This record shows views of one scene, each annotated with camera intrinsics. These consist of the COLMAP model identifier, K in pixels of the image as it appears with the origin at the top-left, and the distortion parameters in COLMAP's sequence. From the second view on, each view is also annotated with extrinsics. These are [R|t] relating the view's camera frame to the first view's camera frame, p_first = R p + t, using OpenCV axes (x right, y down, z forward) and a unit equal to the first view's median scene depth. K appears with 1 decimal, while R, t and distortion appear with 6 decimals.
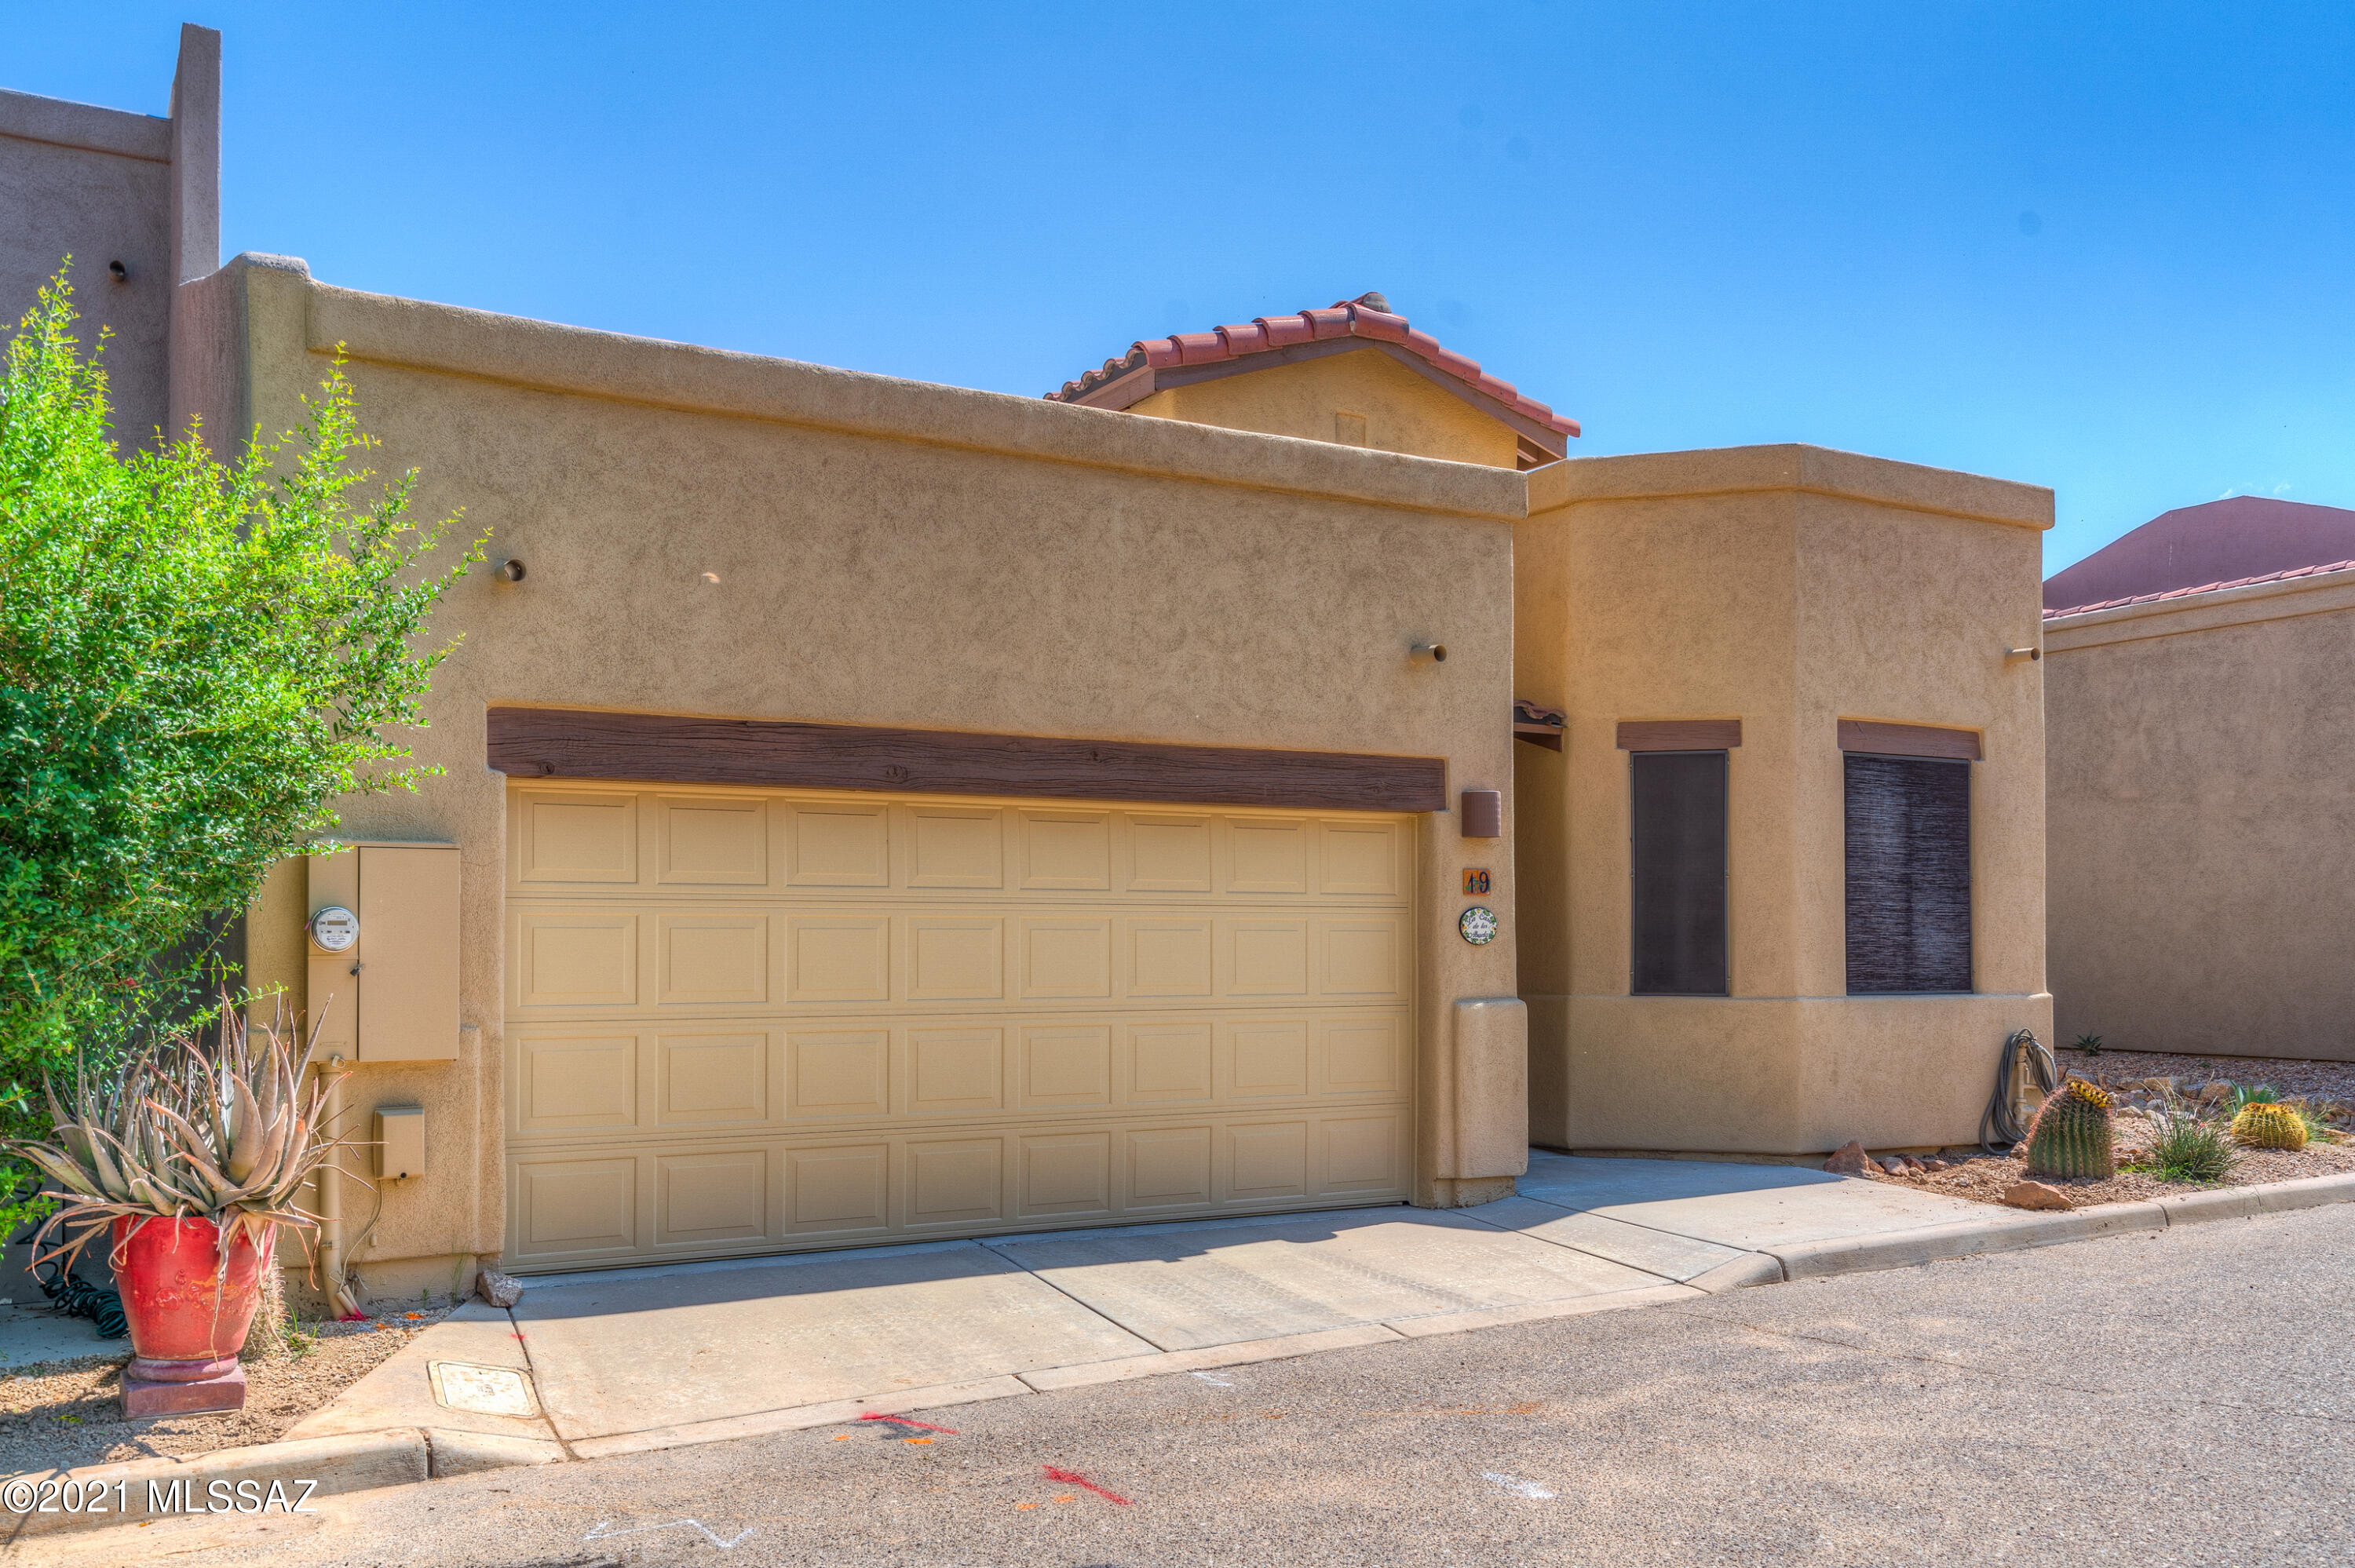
lens RADIAL K [[1962.7, 0, 1174.3], [0, 1962.7, 935.8], [0, 0, 1]] dist [0.006213, 0.004036]
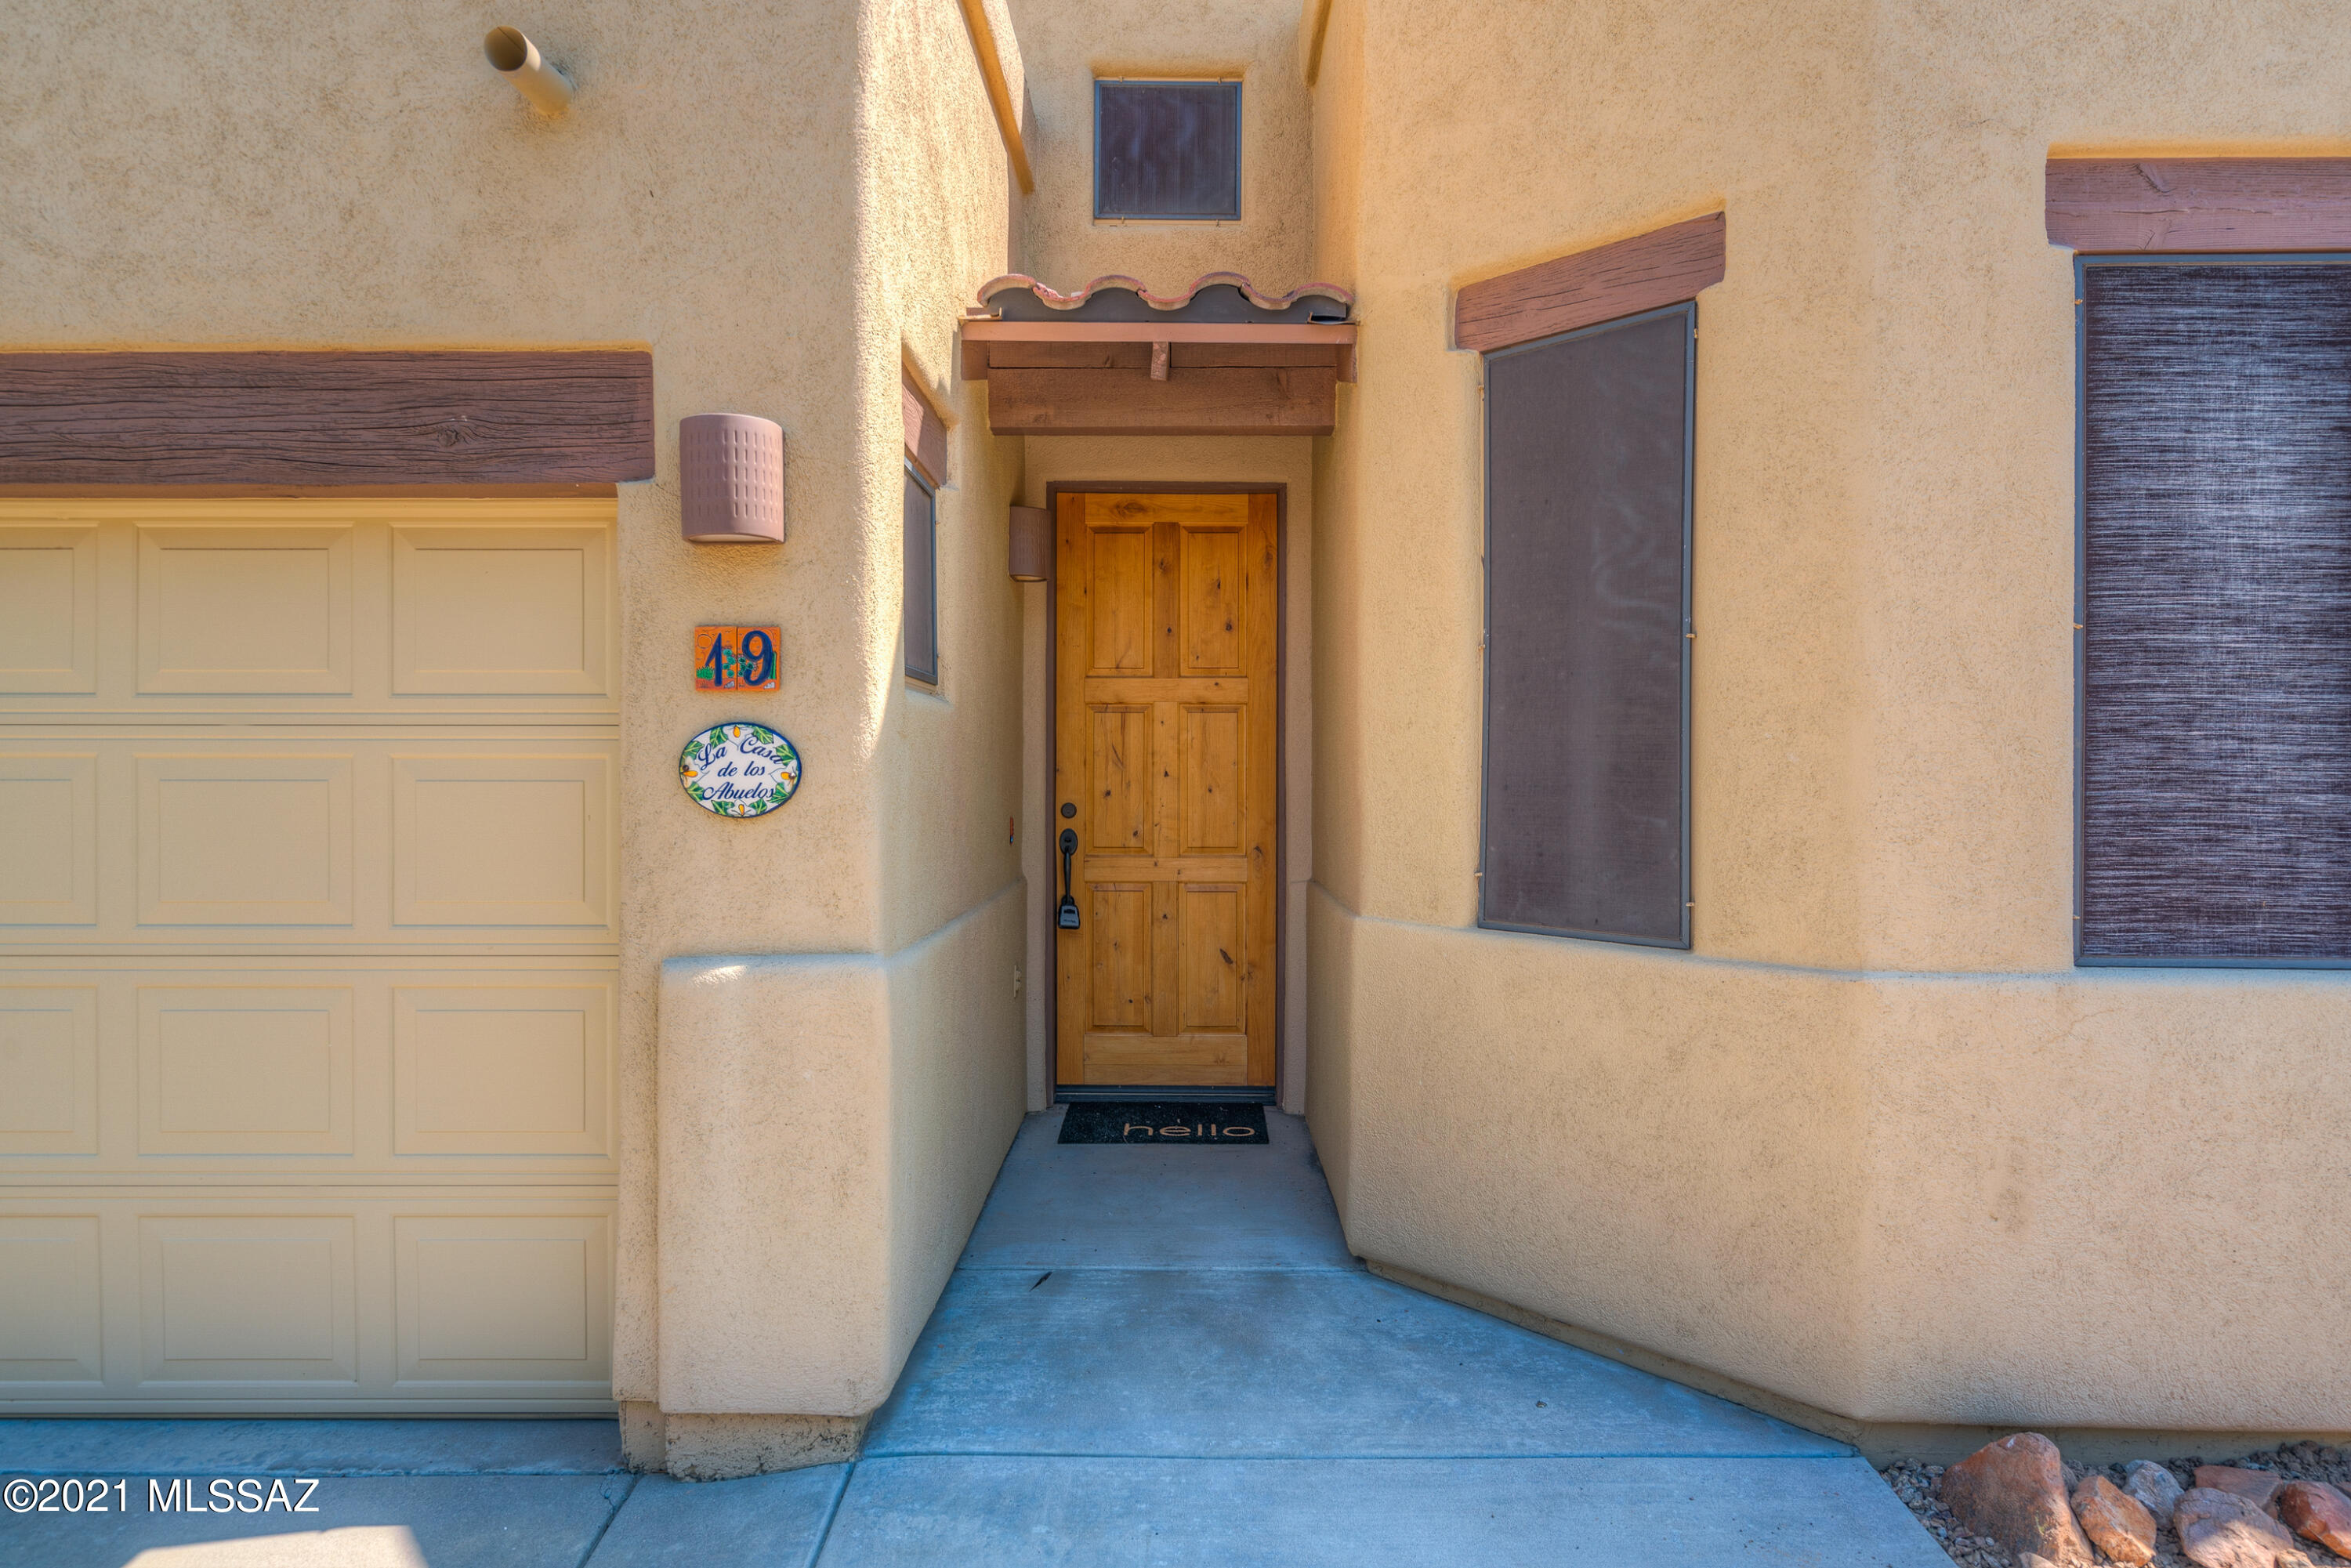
lens RADIAL K [[1347.1, 0, 1175.5], [0, 1347.1, 784.0], [0, 0, 1]] dist [0.003883, 0.001902]
pose [[0.864666, 0.008898, -0.502269, 0.374491], [0.000887, 0.999814, 0.019241, -0.007391], [0.502347, -0.017082, 0.864497, 0.829459]]
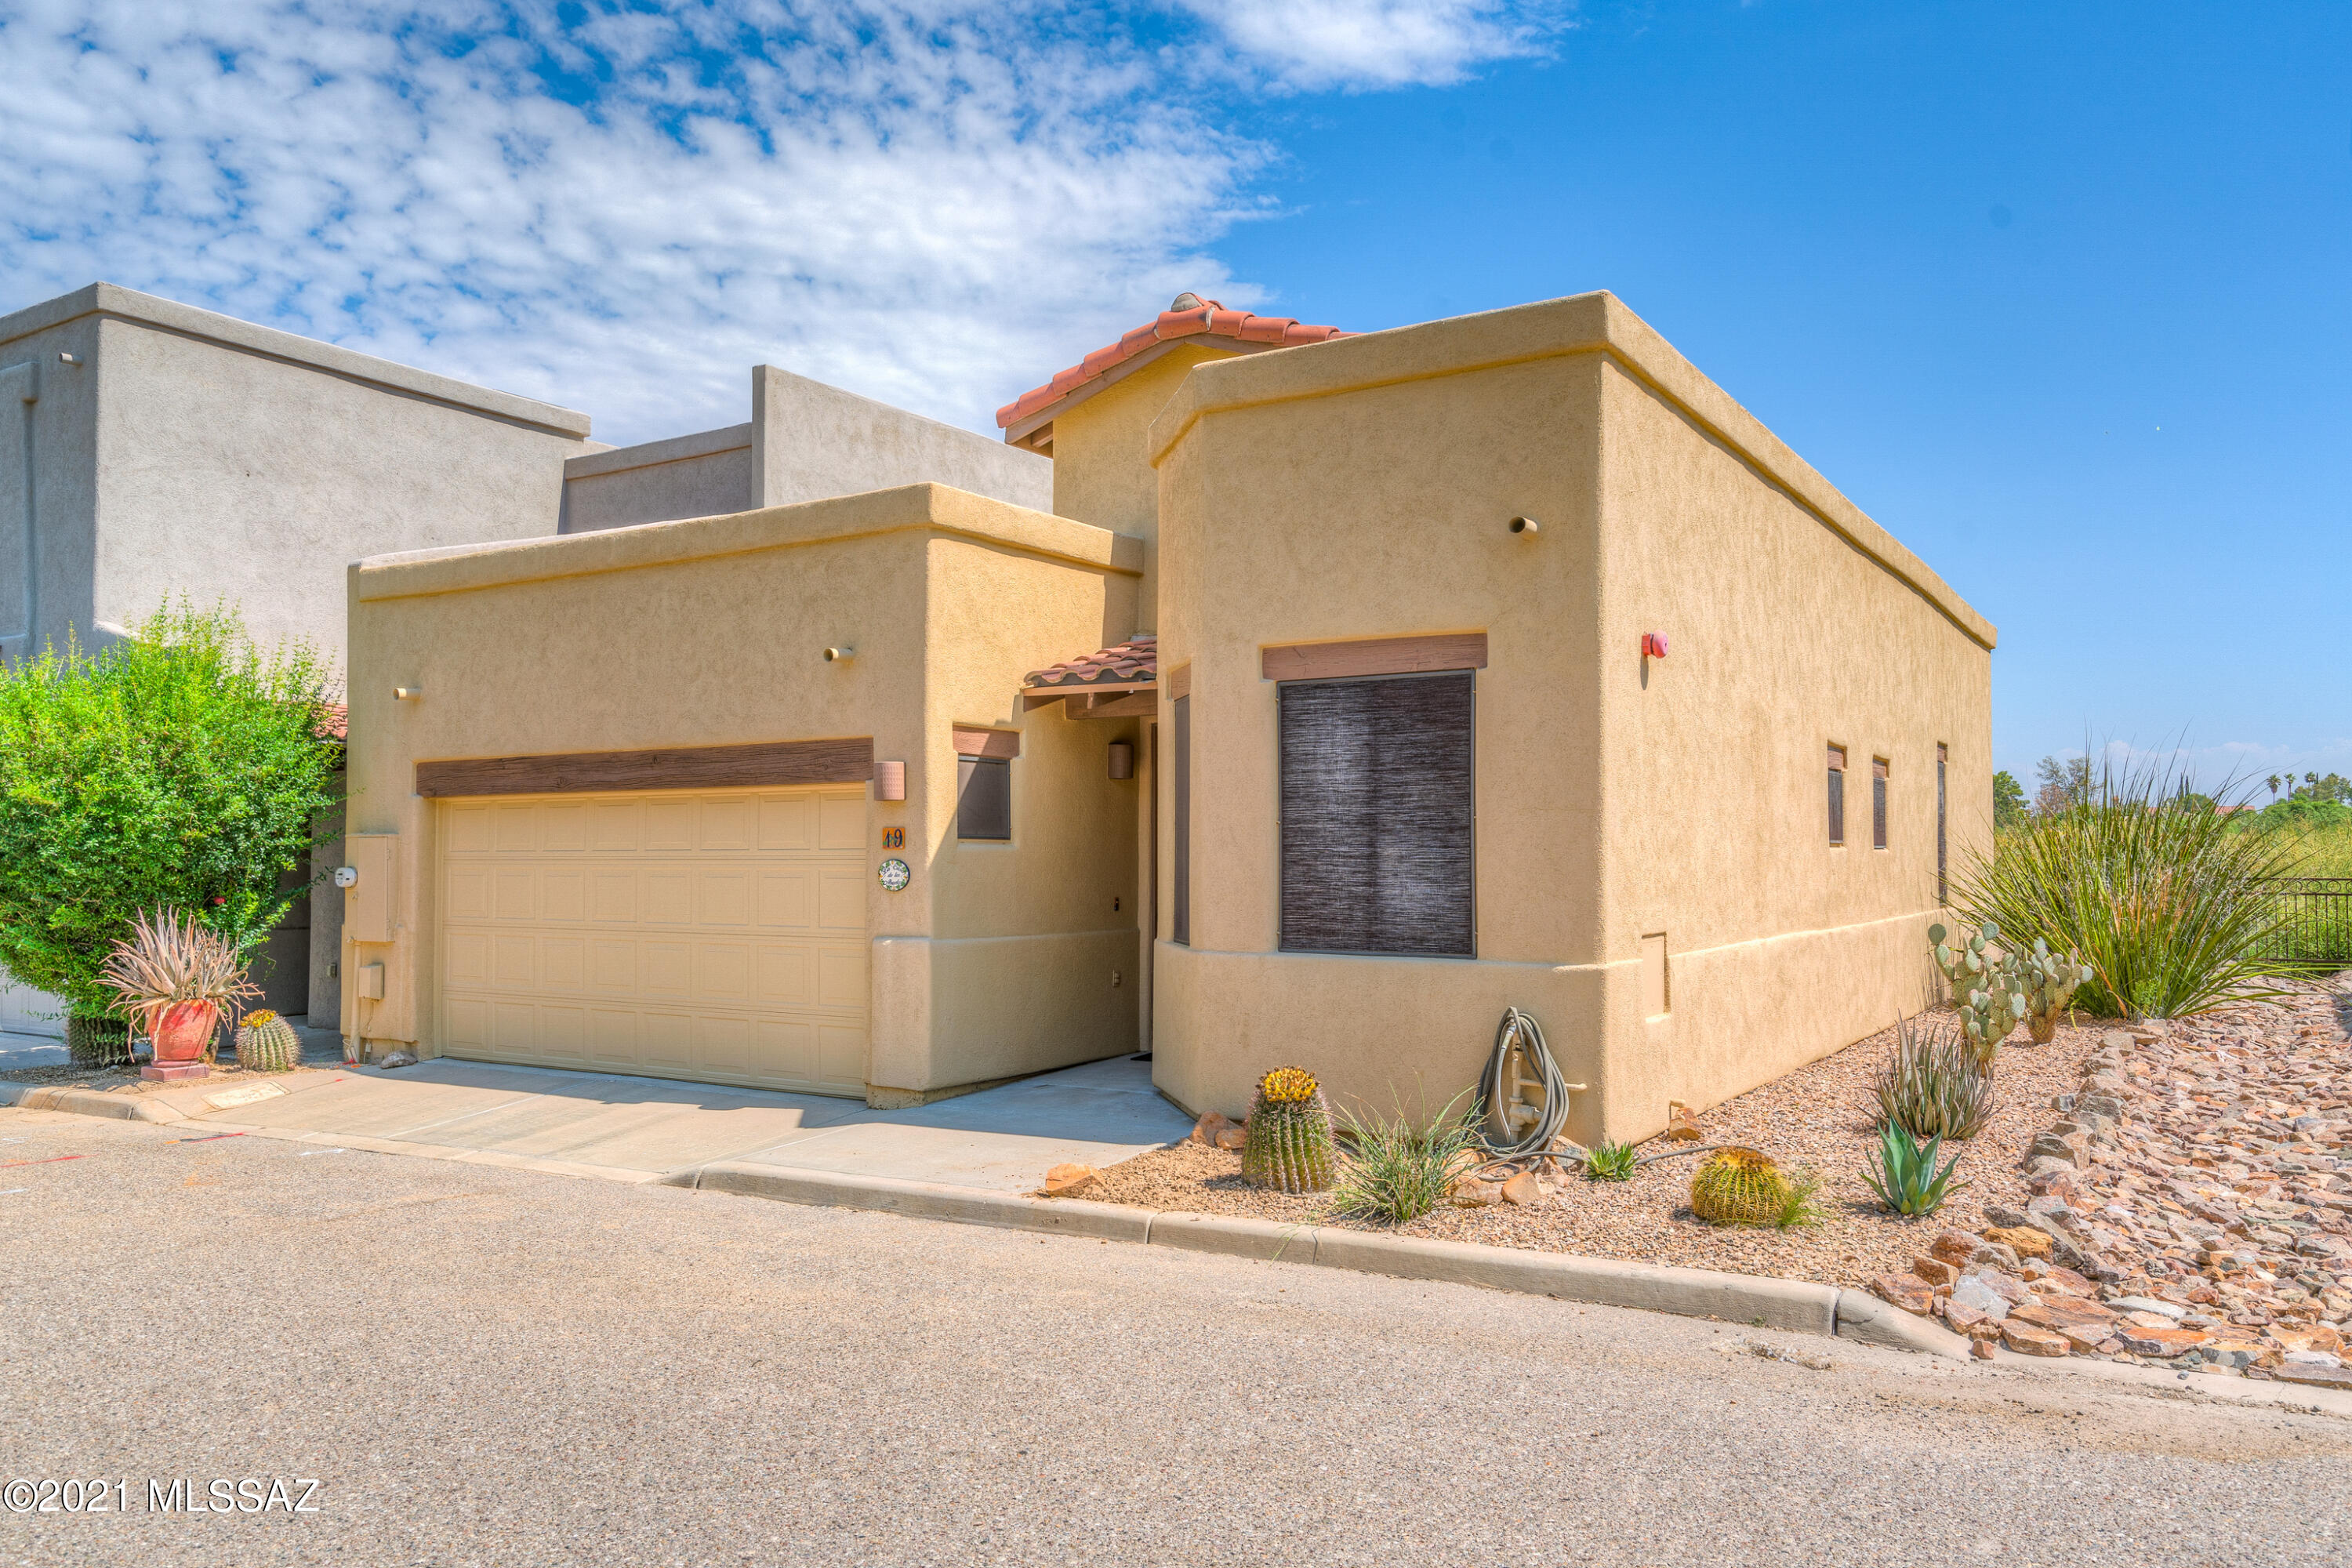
lens RADIAL K [[1686.5, 0, 1177.7], [0, 1686.5, 837.7], [0, 0, 1]] dist [0.001944, 0.004424]
pose [[0.468975, -0.009980, -0.883155, 1.163686], [0.006355, 0.999948, -0.007926, -0.018856], [0.883189, -0.001895, 0.469014, 0.688886]]
